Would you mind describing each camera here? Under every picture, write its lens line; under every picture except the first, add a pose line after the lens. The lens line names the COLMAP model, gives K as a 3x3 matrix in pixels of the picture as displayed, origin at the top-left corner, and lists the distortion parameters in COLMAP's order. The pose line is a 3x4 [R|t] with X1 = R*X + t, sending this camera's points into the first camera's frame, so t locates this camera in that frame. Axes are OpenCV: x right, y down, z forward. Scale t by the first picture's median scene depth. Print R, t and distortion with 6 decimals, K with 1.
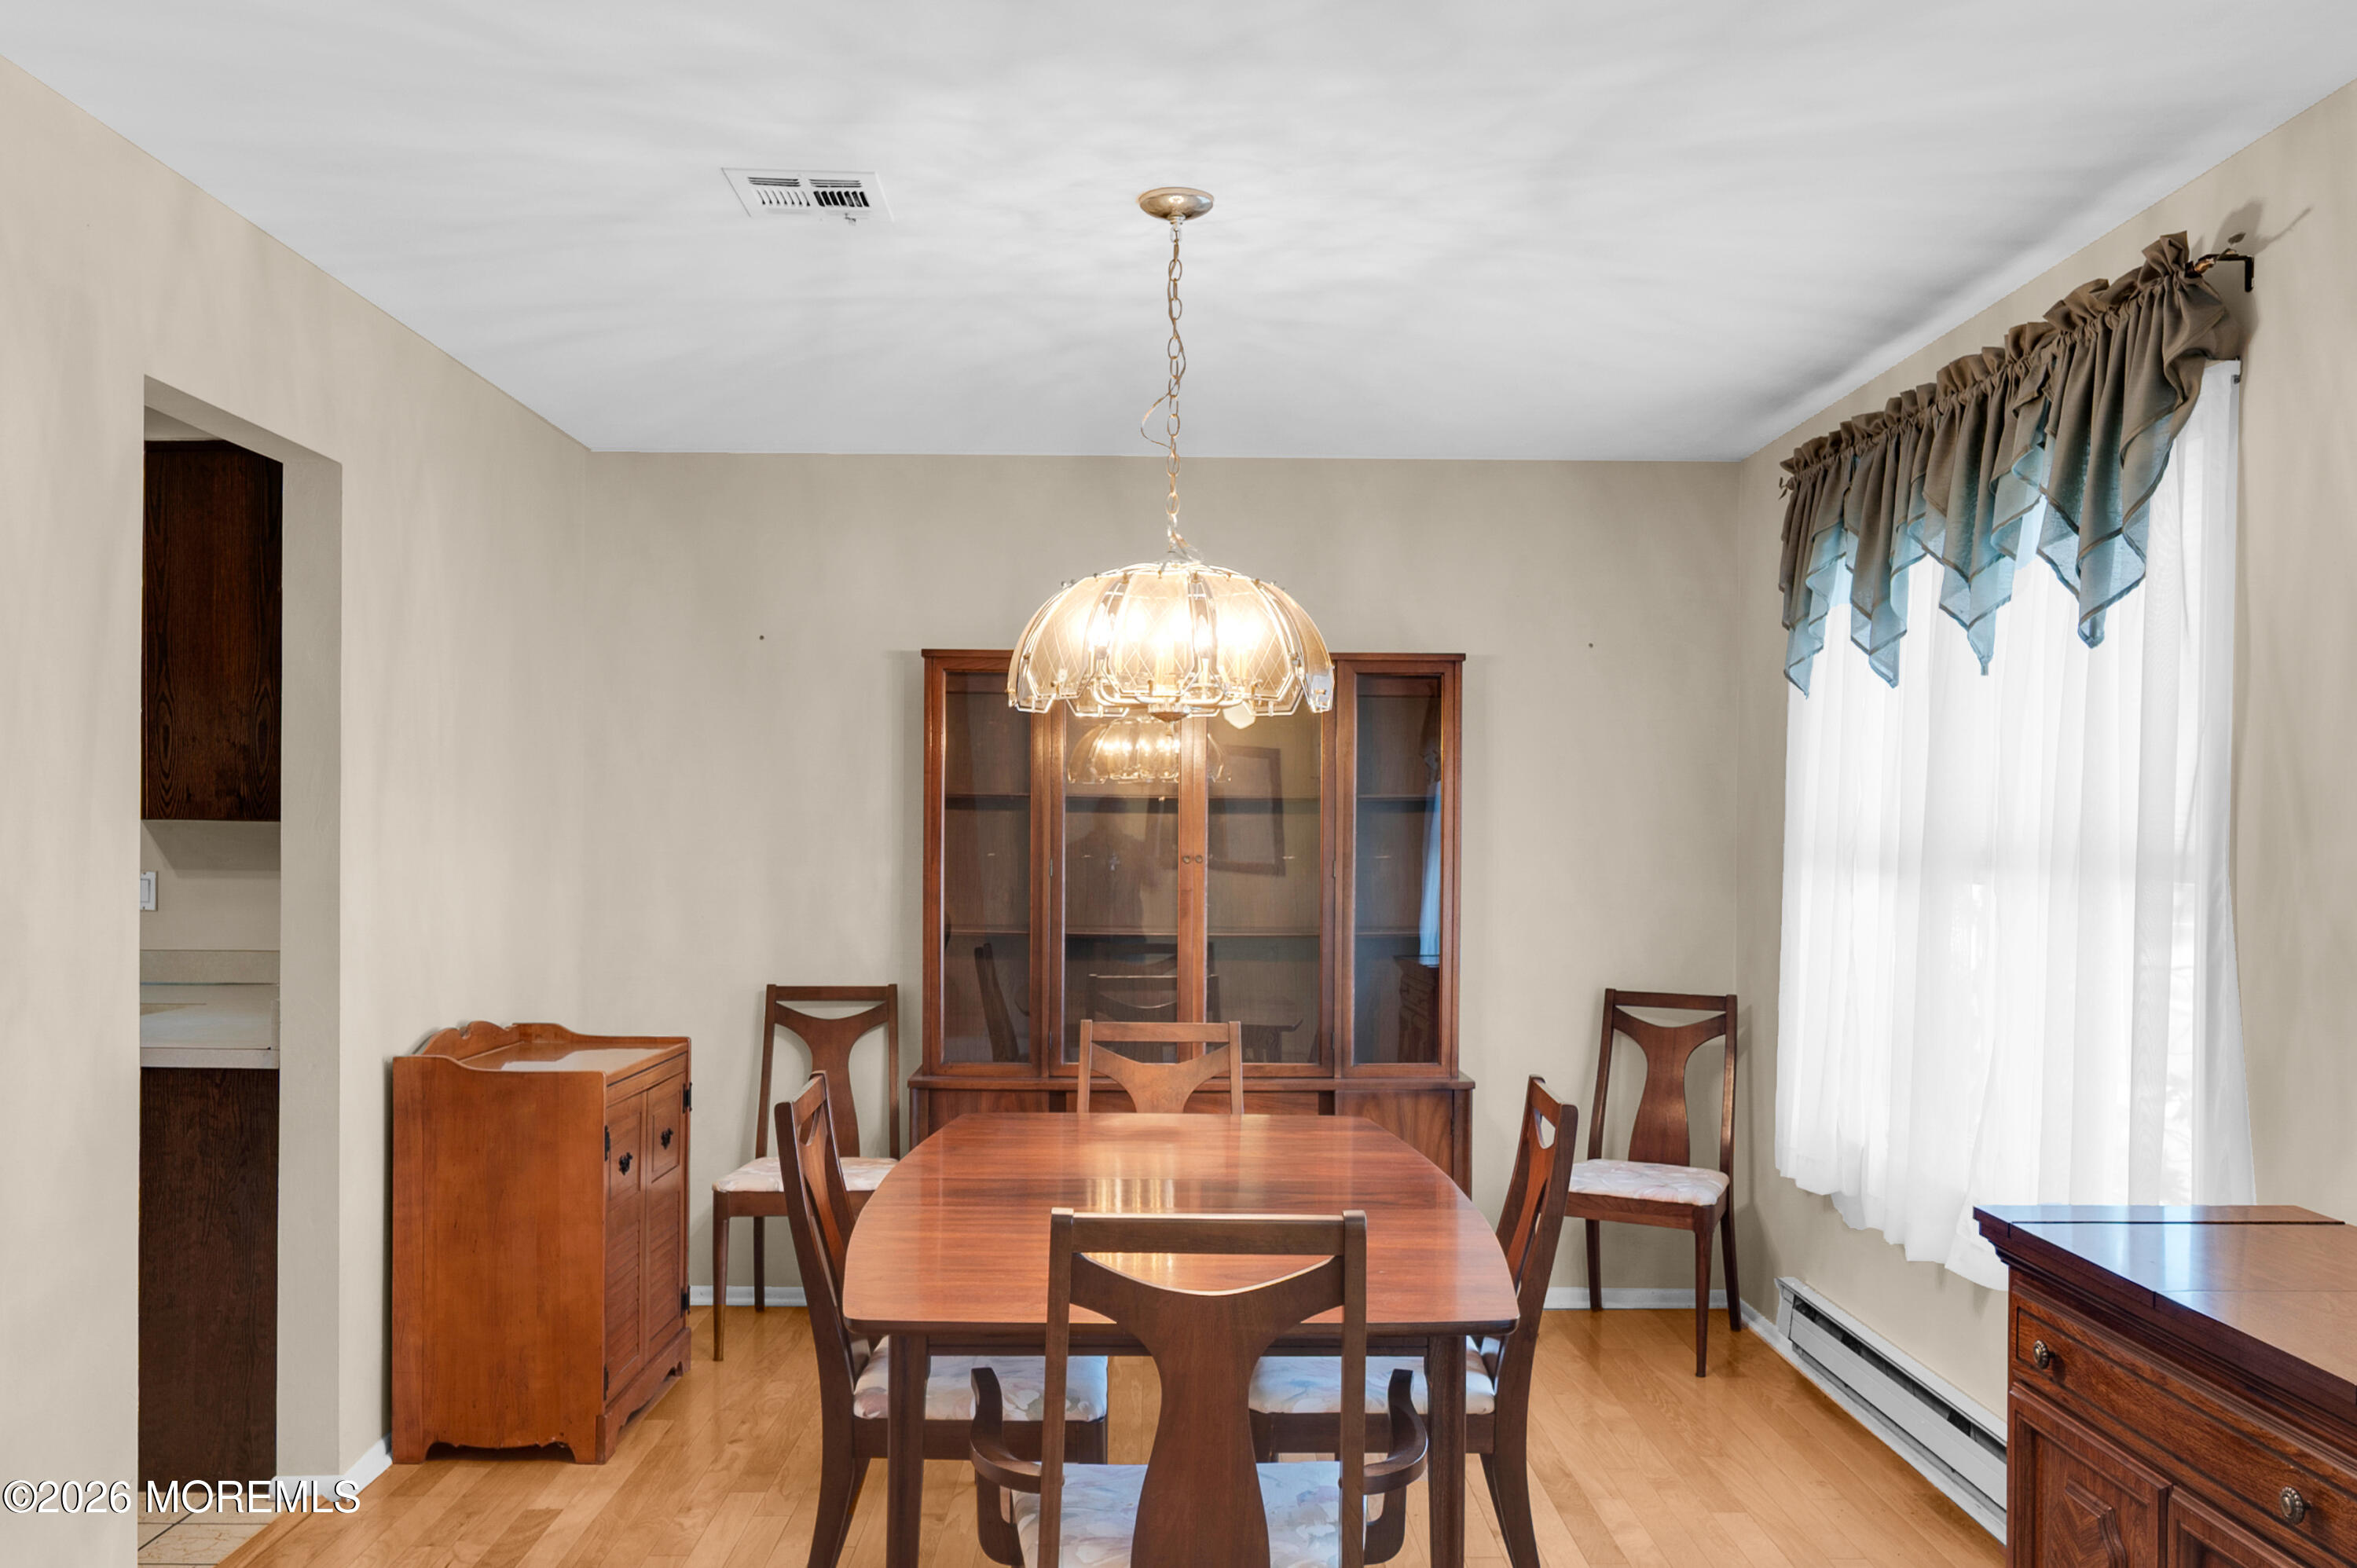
lens RADIAL K [[1936.1, 0, 1180.2], [0, 1936.1, 858.9], [0, 0, 1]] dist [0.034598, 0.000266]
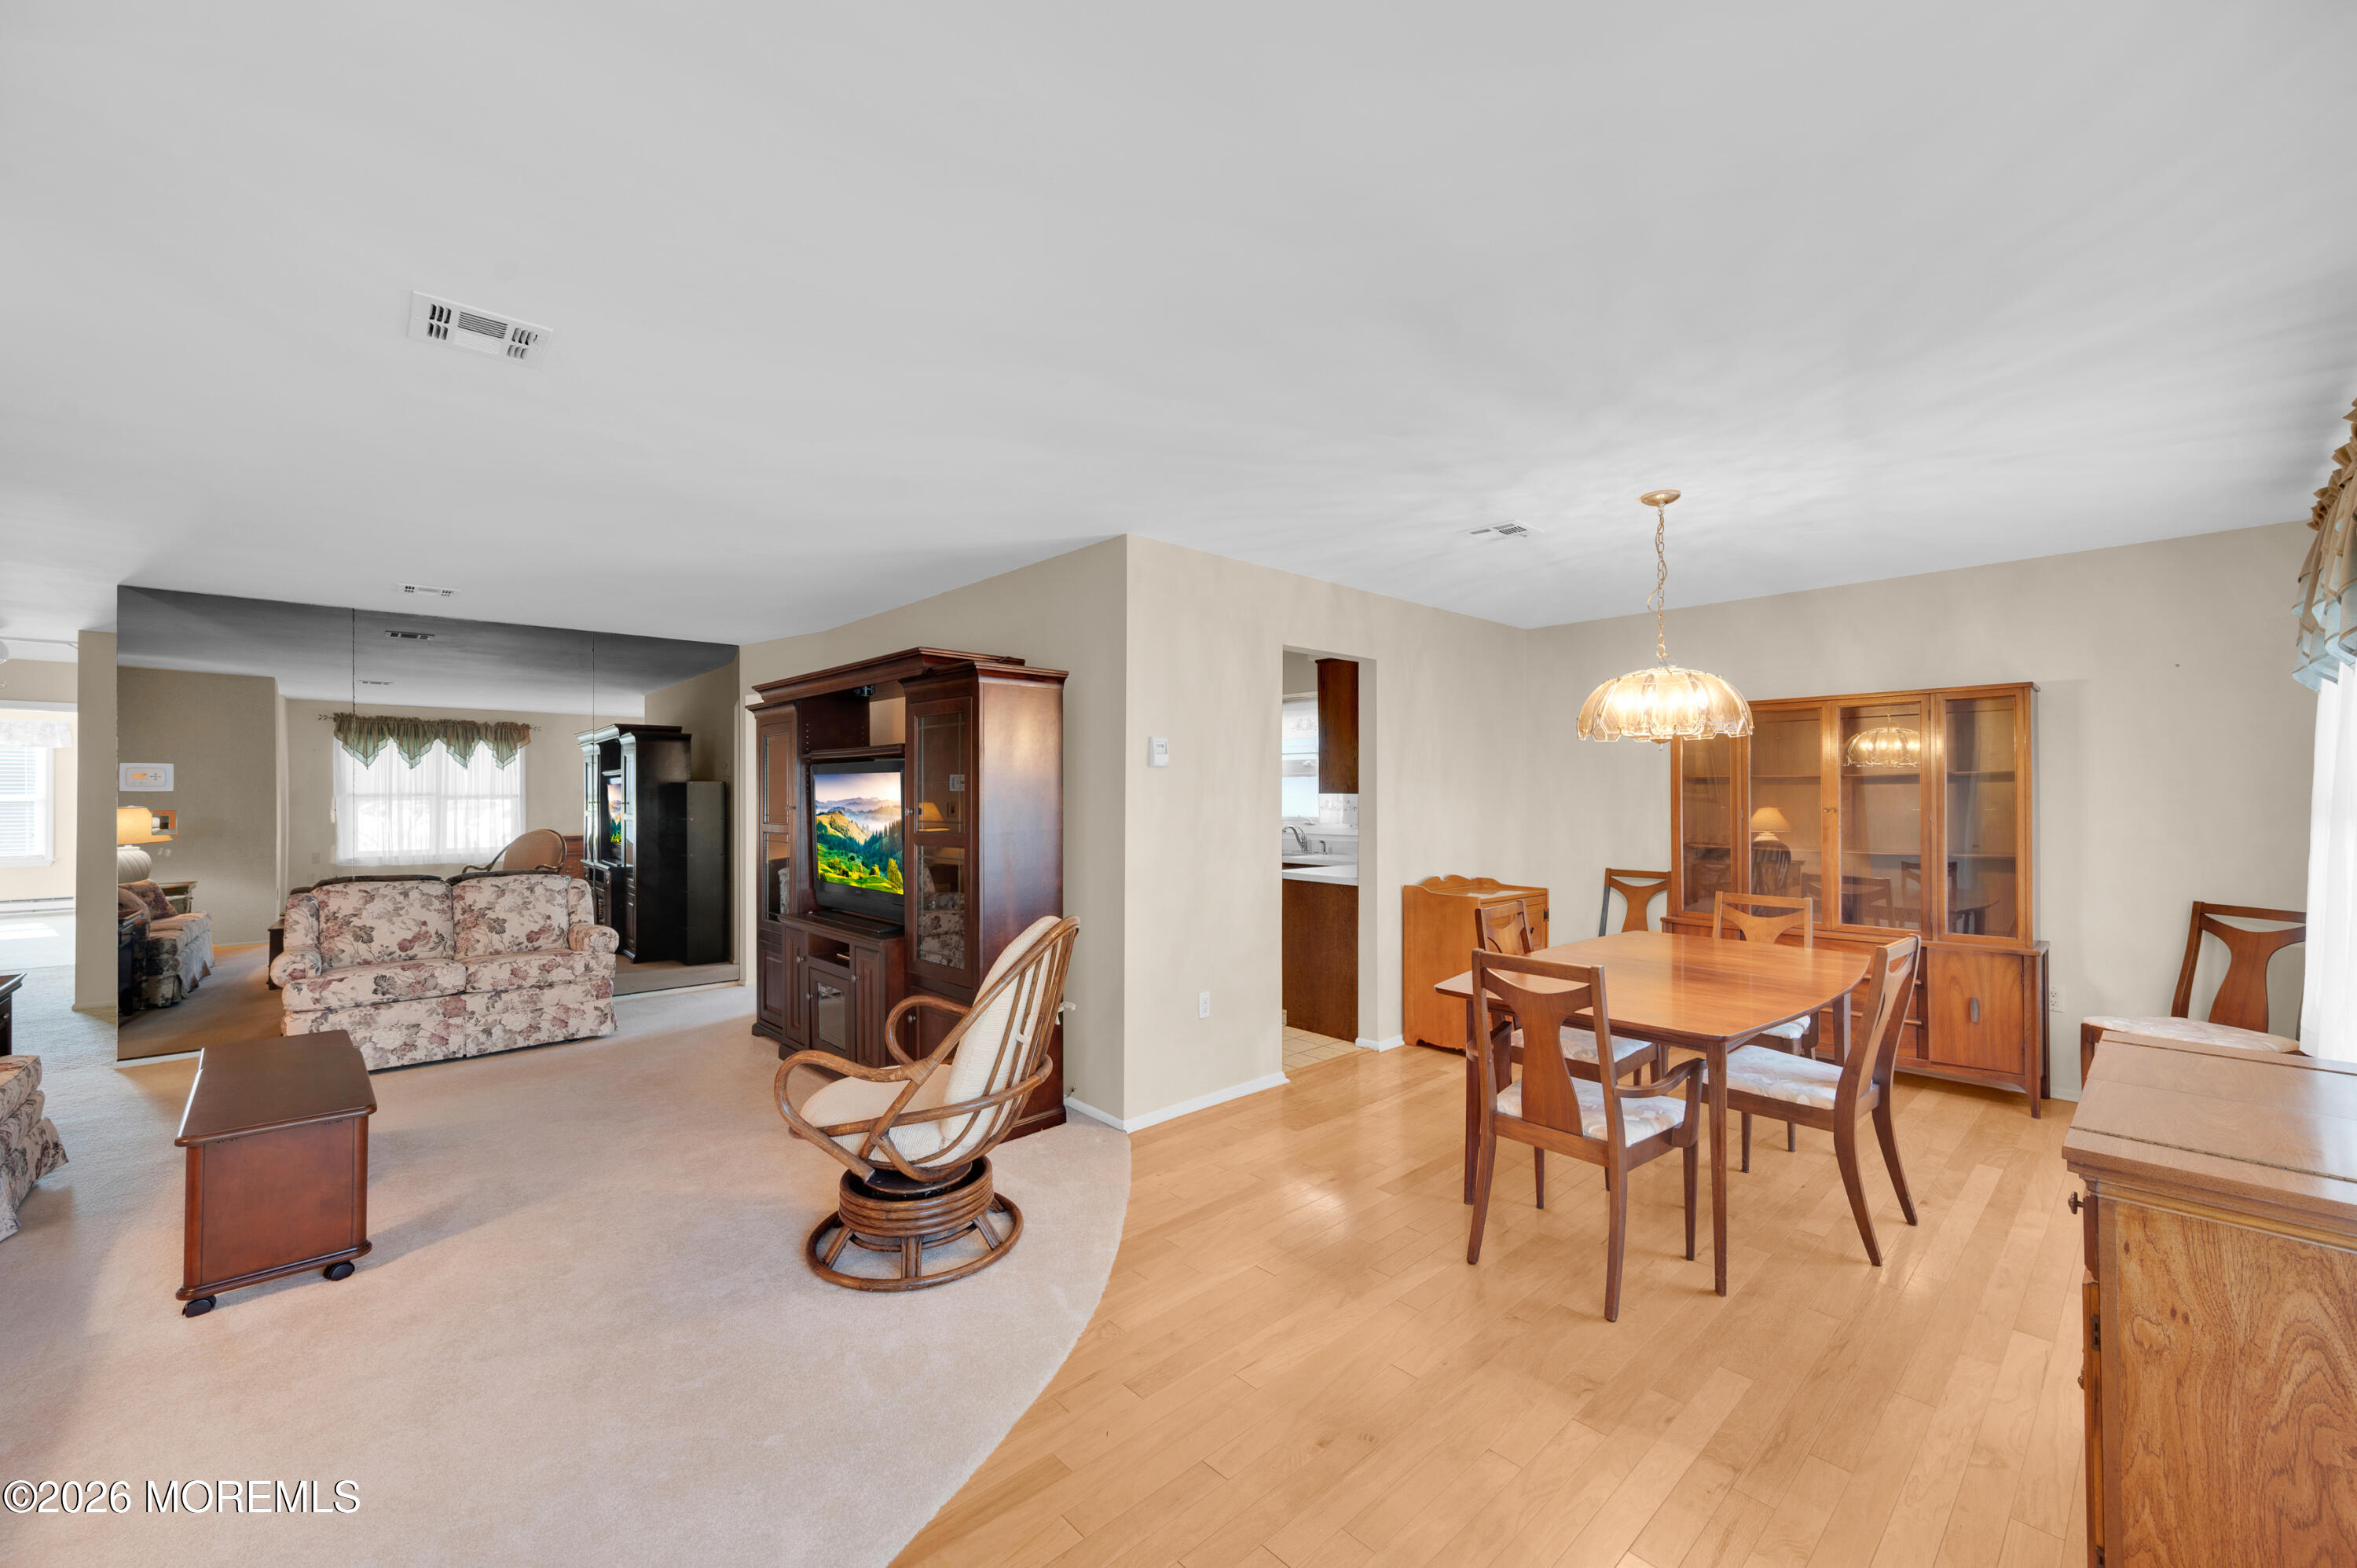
lens RADIAL K [[943.0, 0, 1185.9], [0, 943.0, 797.1], [0, 0, 1]] dist [0.029548, -0.000004]
pose [[0.672430, -0.005393, -0.740141, 0.304154], [-0.003593, 0.999938, -0.010550, -0.000377], [0.740152, 0.009753, 0.672369, -0.050780]]
